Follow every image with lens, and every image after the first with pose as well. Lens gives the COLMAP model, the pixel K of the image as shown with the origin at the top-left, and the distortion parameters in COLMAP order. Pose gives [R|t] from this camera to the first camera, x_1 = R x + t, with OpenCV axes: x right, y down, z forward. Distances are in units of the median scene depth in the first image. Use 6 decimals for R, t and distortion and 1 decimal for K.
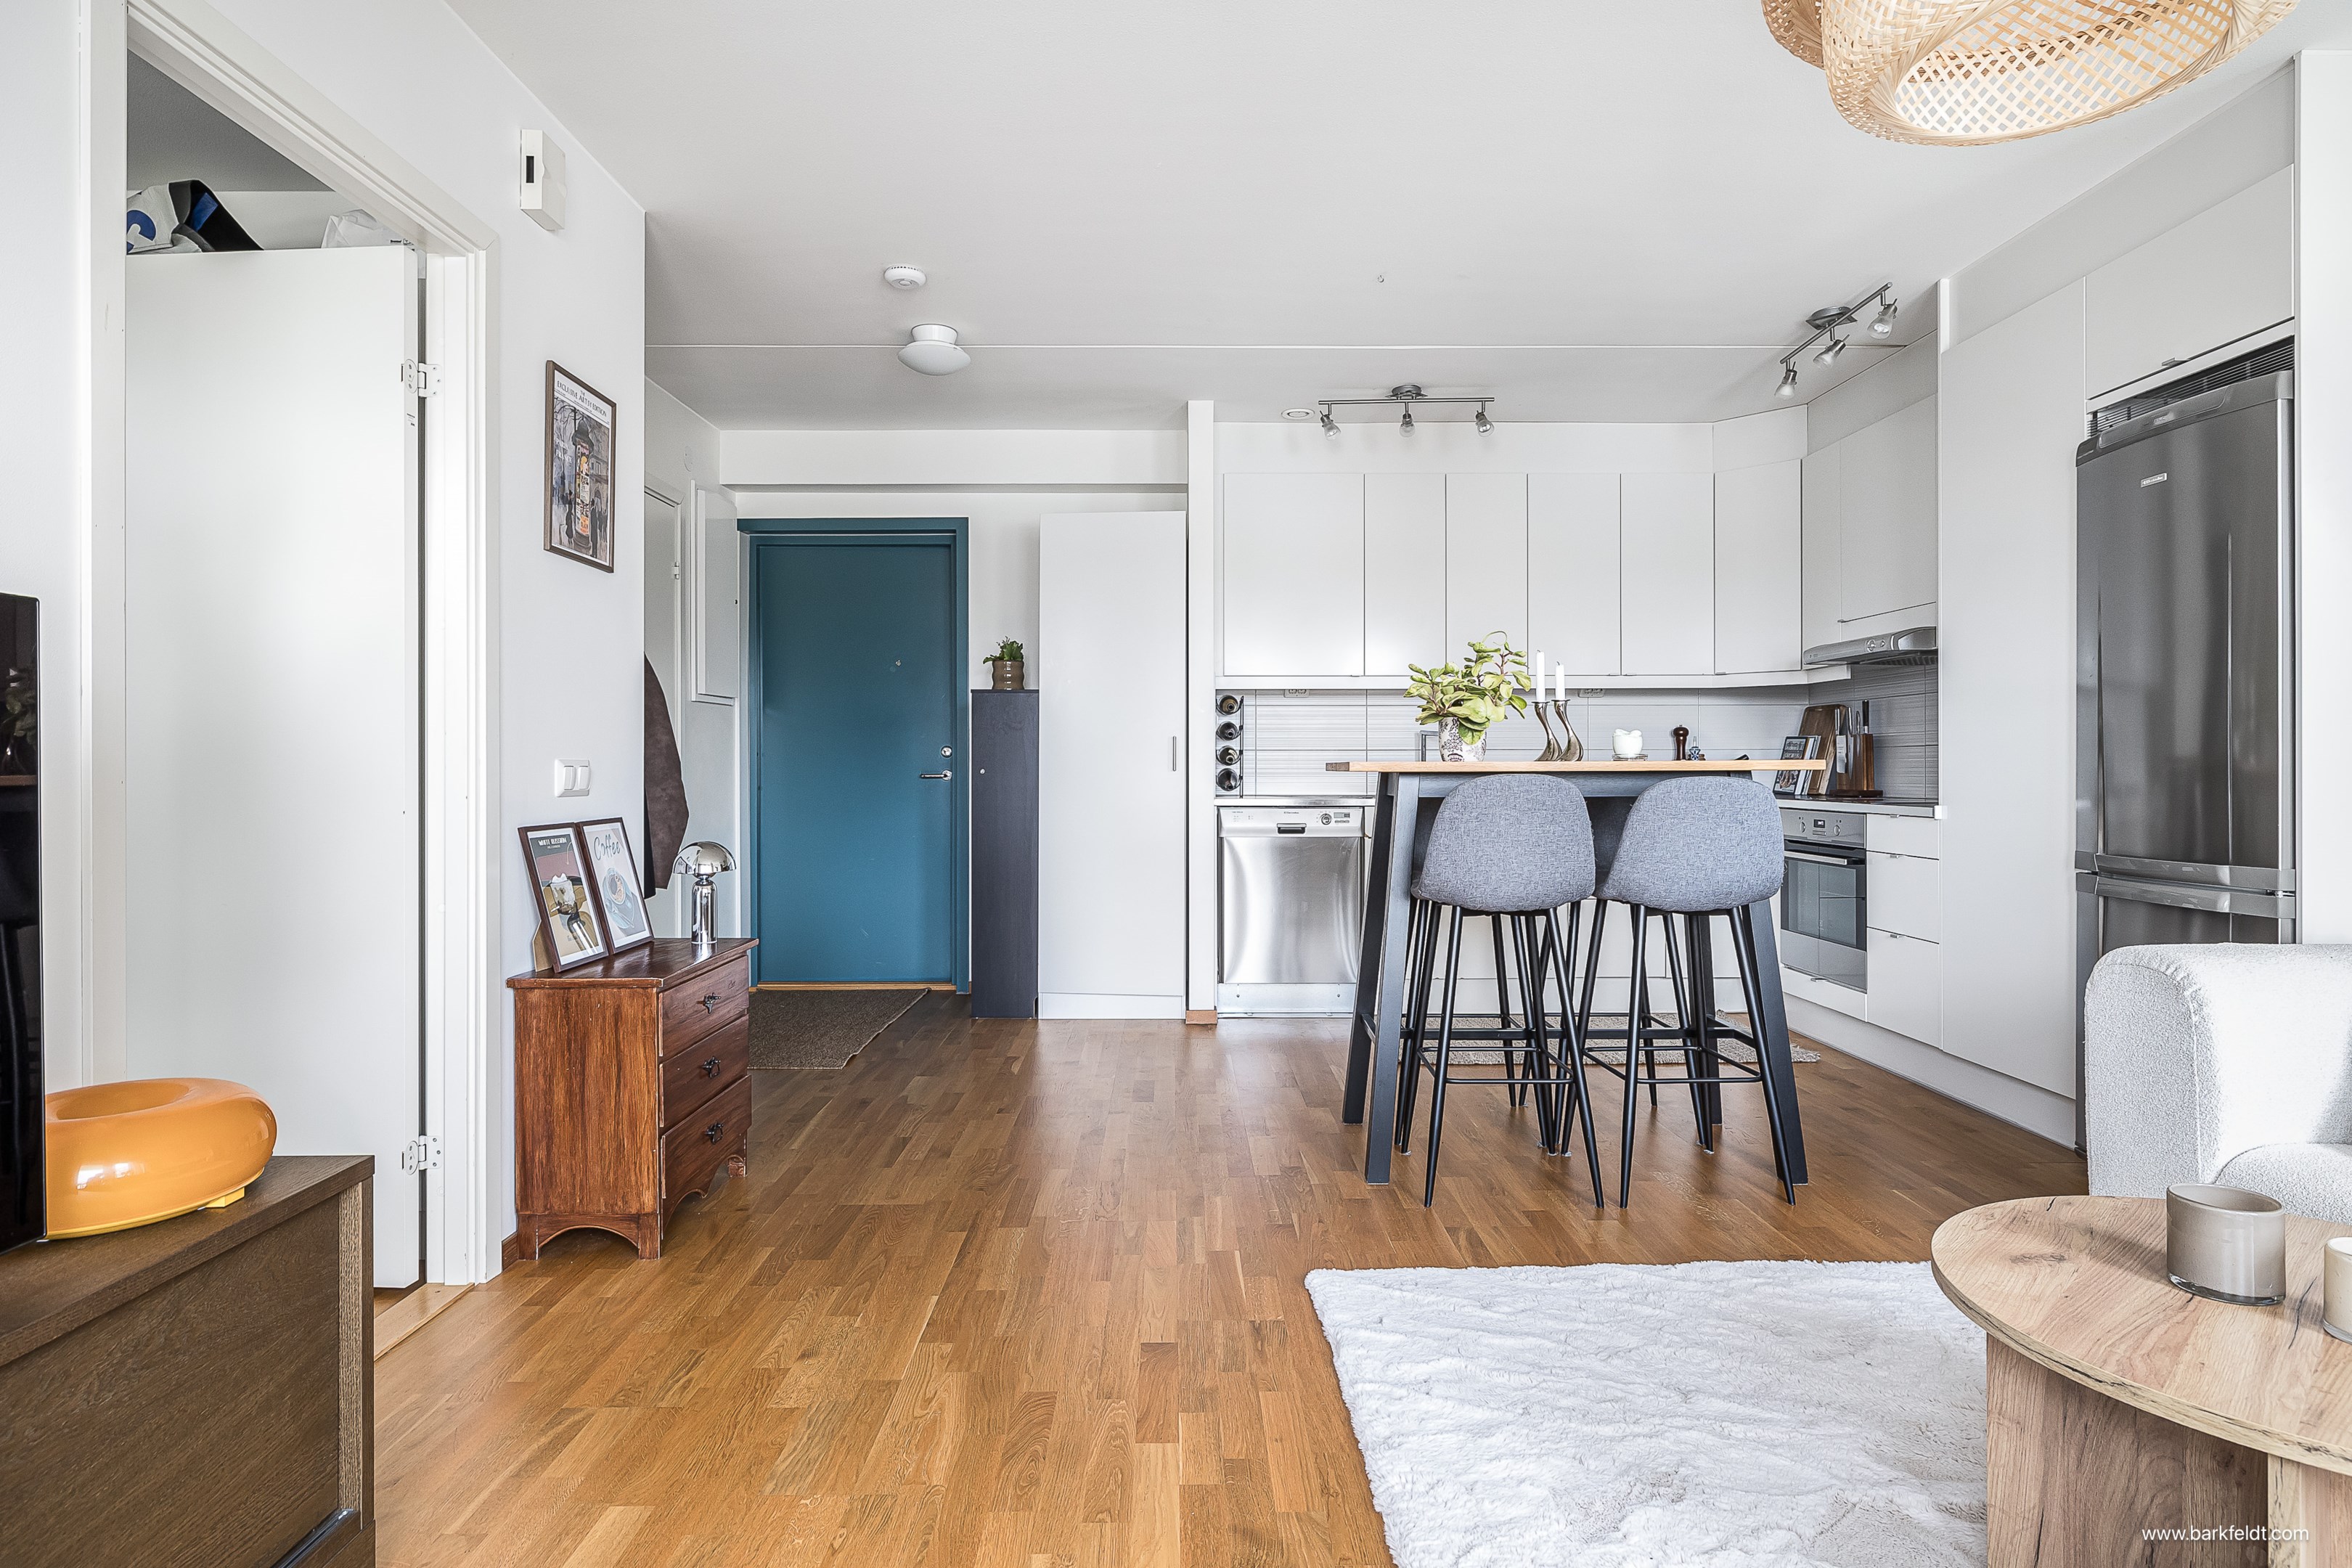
lens RADIAL K [[1255.9, 0, 1180.6], [0, 1255.9, 771.1], [0, 0, 1]] dist [-0.001362, -0.002360]
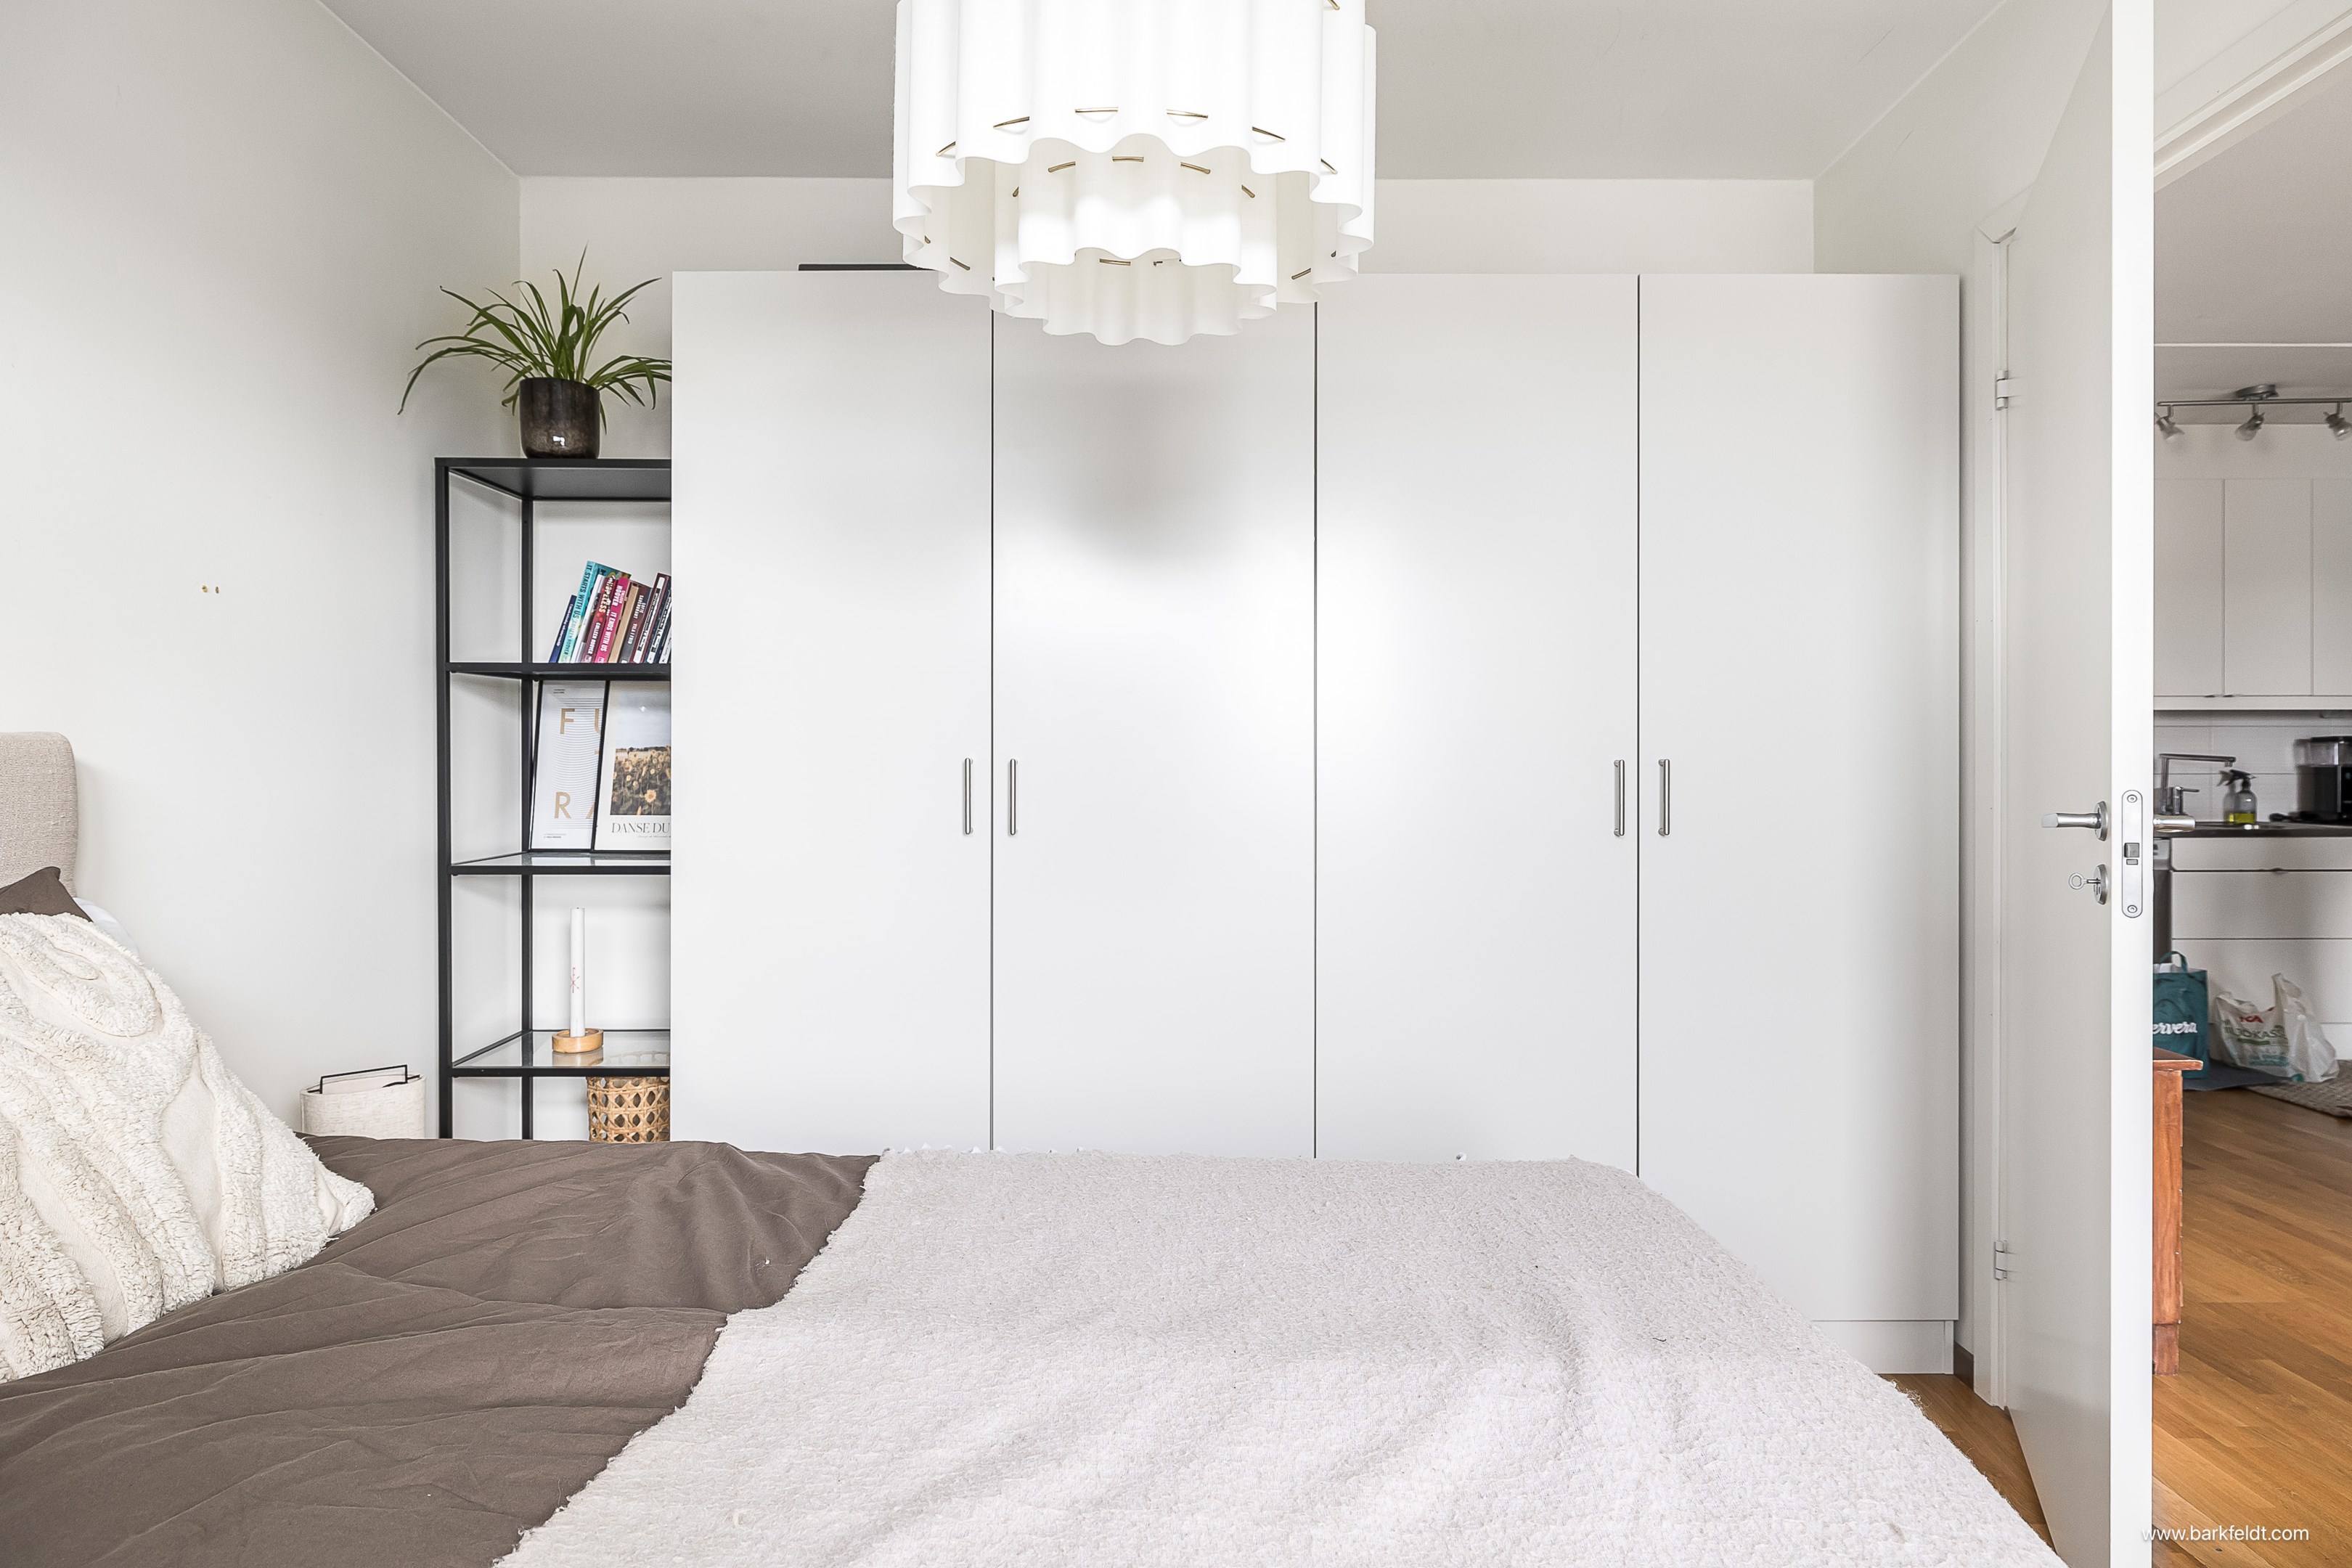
lens RADIAL K [[1255.9, 0, 1177.1], [0, 1255.9, 774.9], [0, 0, 1]] dist [-0.001362, -0.002360]
pose [[0.999830, -0.002543, -0.018259, -0.727526], [0.002452, 0.999984, -0.005012, -0.019268], [0.018271, 0.004967, 0.999821, 0.072185]]
